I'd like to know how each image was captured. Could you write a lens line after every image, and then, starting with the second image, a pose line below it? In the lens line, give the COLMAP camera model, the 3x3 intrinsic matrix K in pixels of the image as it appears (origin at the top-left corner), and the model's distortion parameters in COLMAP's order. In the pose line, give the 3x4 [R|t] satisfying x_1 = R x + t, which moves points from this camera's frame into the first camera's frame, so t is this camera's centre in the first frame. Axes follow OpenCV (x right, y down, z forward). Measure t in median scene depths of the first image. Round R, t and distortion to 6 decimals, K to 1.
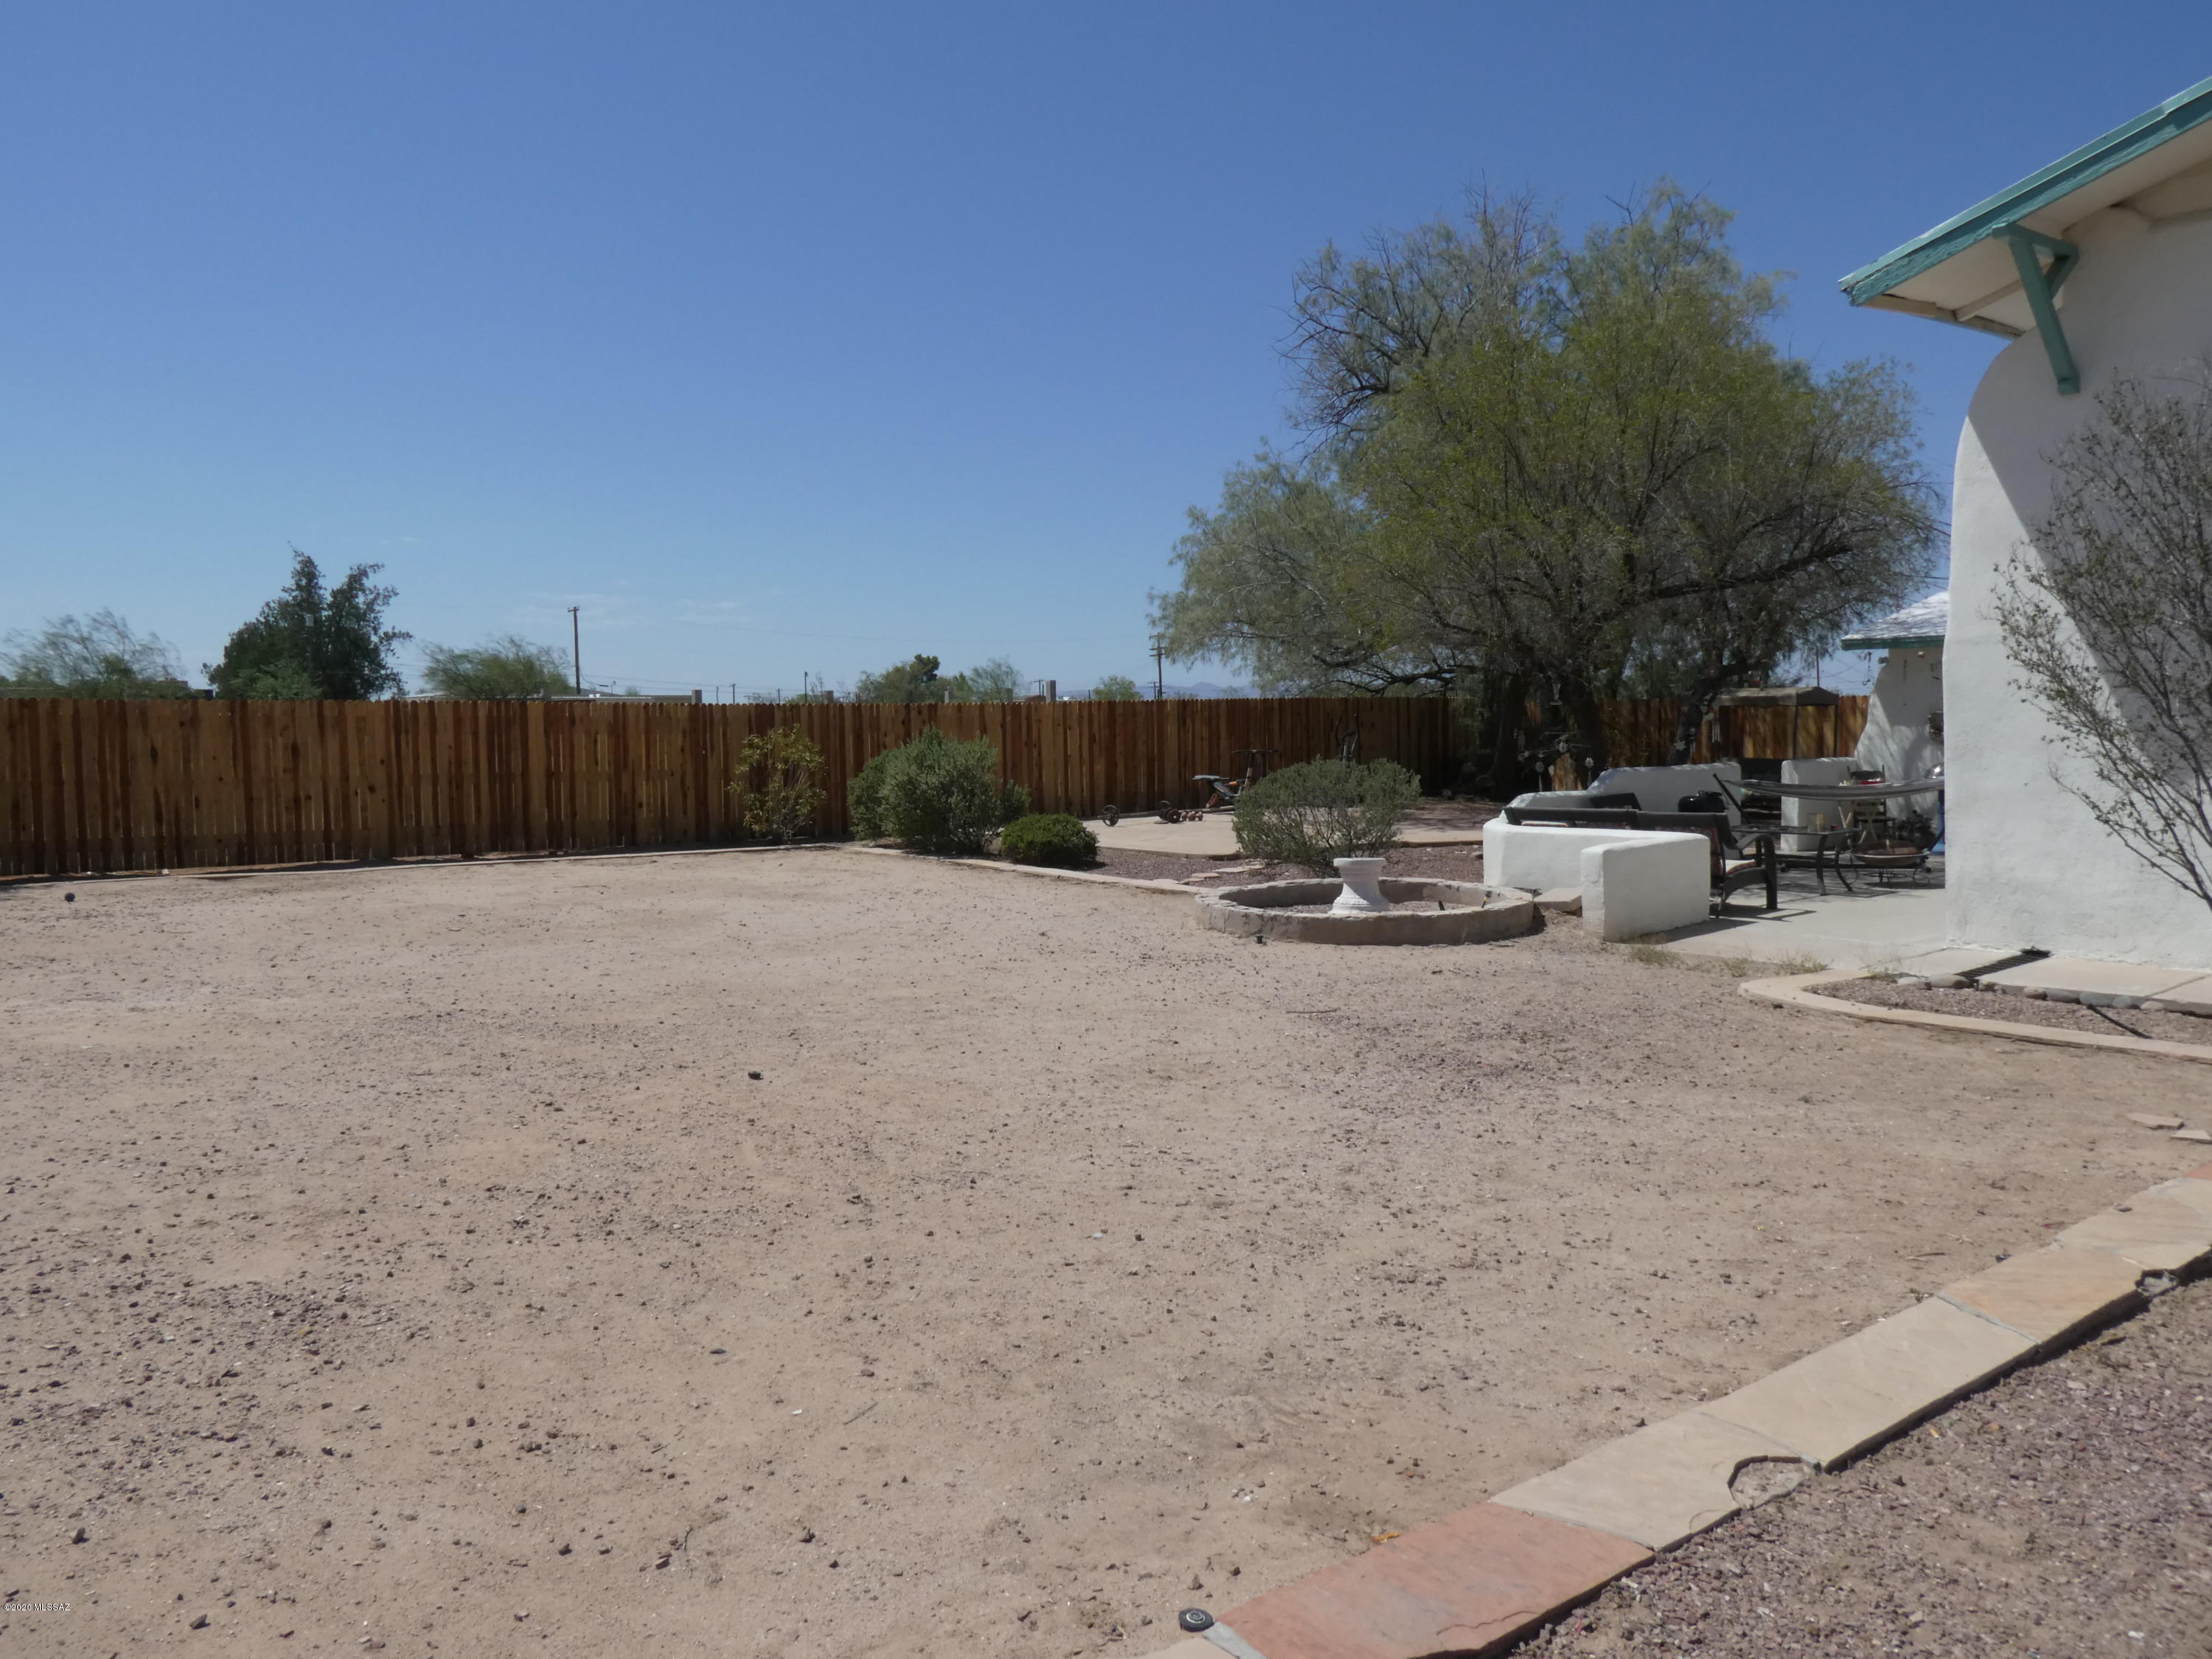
lens RADIAL K [[1589.0, 0, 1106.0], [0, 1589.0, 829.5], [0, 0, 1]] dist [-0.000122, 0.001678]
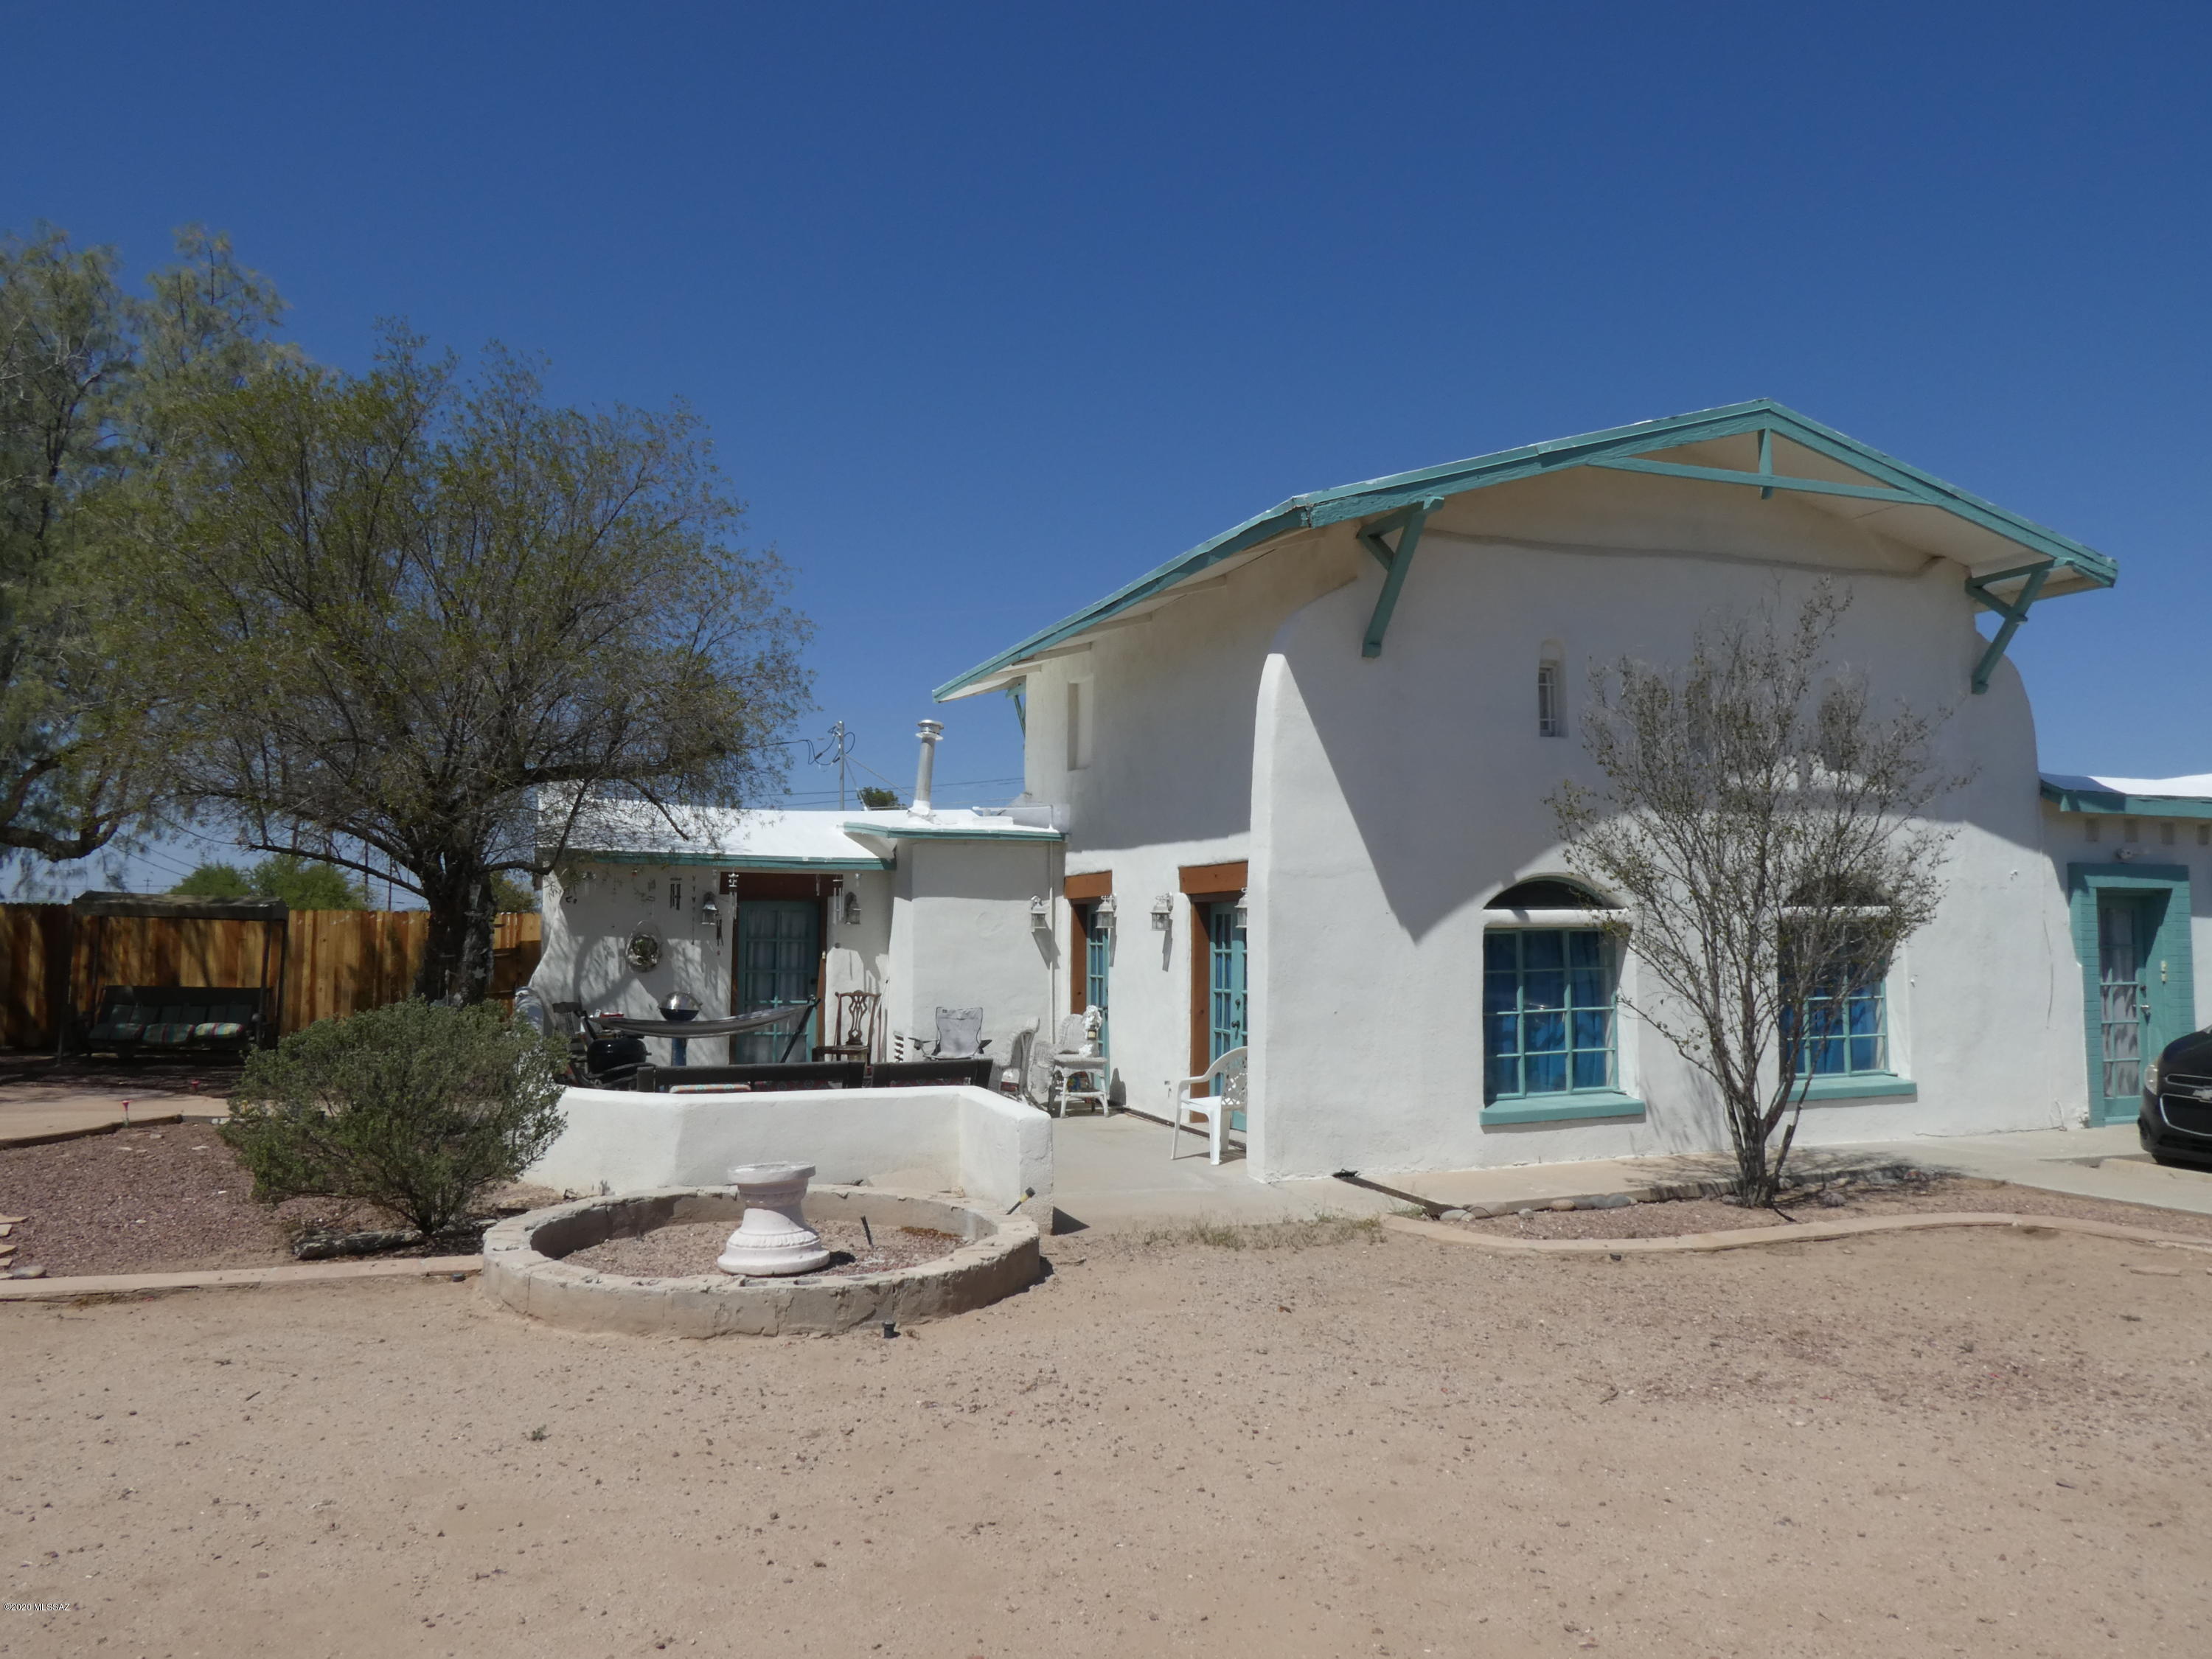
lens RADIAL K [[1589.0, 0, 1106.0], [0, 1589.0, 829.5], [0, 0, 1]] dist [-0.000122, 0.001678]
pose [[0.263424, 0.089172, 0.960550, -0.471907], [0.053628, 0.992825, -0.106875, -0.043677], [-0.963188, 0.079666, 0.256751, 0.863768]]
